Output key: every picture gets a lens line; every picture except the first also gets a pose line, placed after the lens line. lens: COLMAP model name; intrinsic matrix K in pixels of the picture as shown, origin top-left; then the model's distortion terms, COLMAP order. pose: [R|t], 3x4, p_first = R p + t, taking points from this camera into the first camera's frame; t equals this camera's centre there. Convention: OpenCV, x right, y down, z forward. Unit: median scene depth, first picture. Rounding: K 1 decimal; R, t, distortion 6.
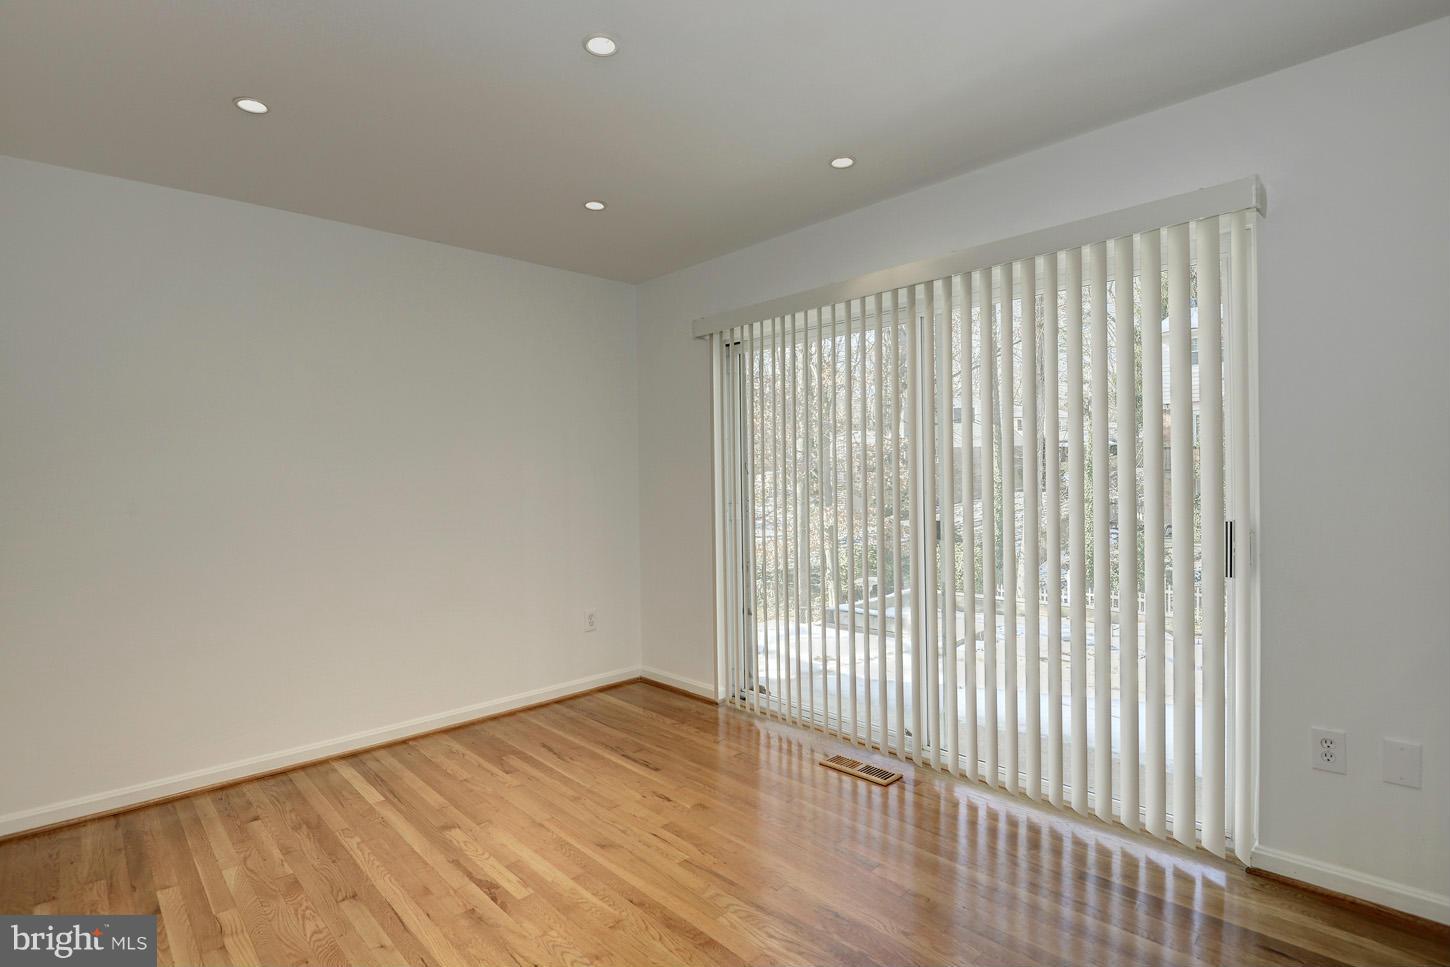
lens RADIAL K [[745.7, 0, 706.6], [0, 745.7, 478.8], [0, 0, 1]] dist [0.034371, -0.026591]
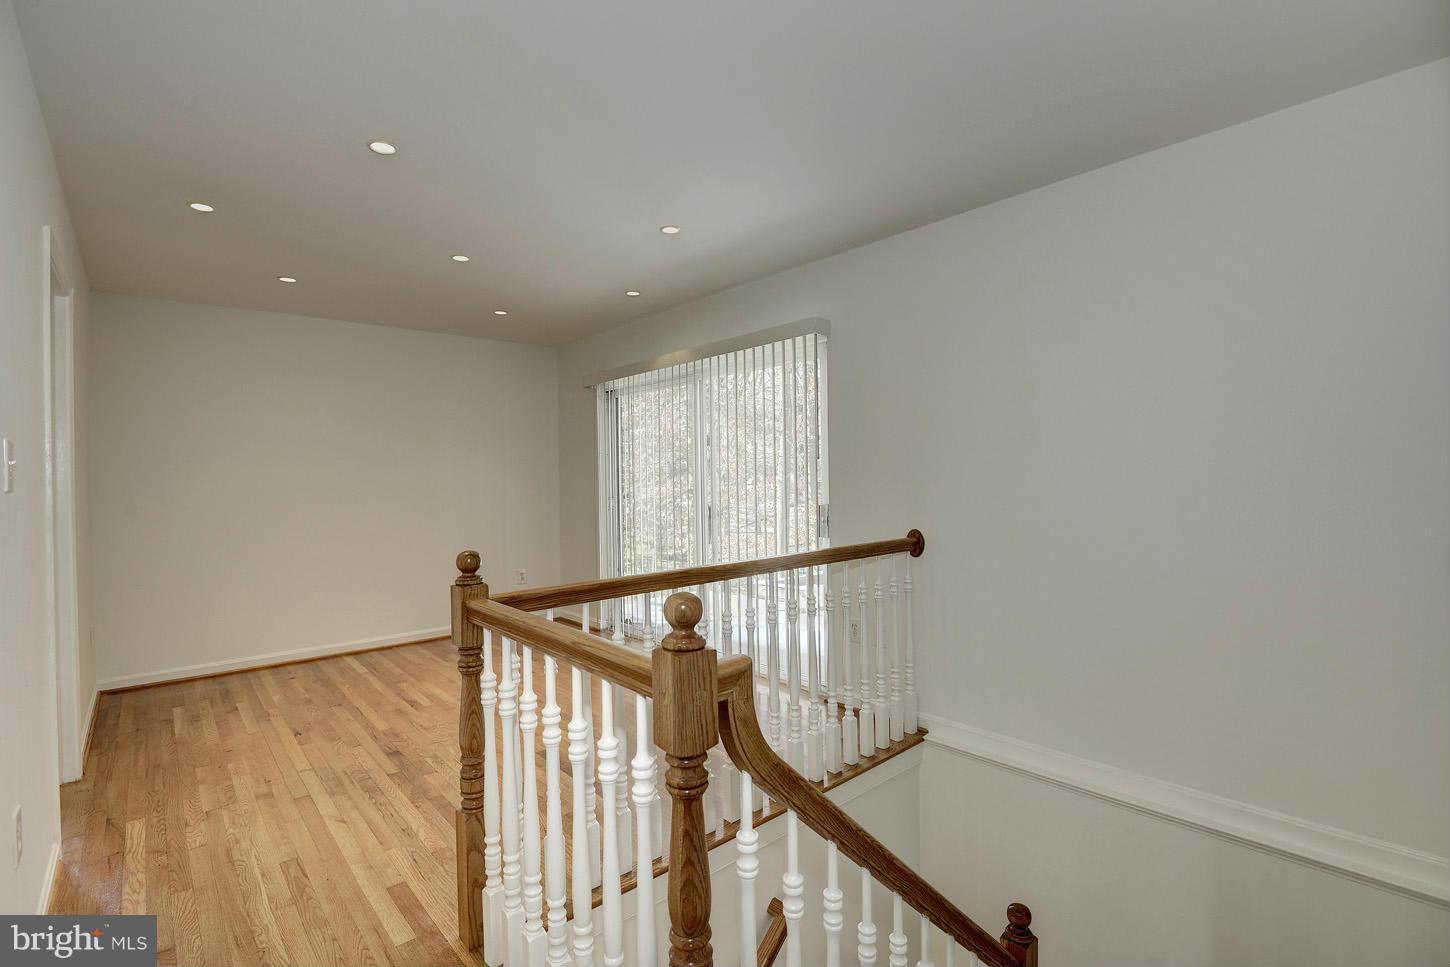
lens RADIAL K [[665.8, 0, 708.5], [0, 665.8, 479.4], [0, 0, 1]] dist [-0.005343, -0.016987]
pose [[0.999822, 0.001688, -0.018770, 0.384574], [-0.001810, 0.999977, -0.006460, 0.007736], [0.018759, 0.006493, 0.999803, -0.502804]]
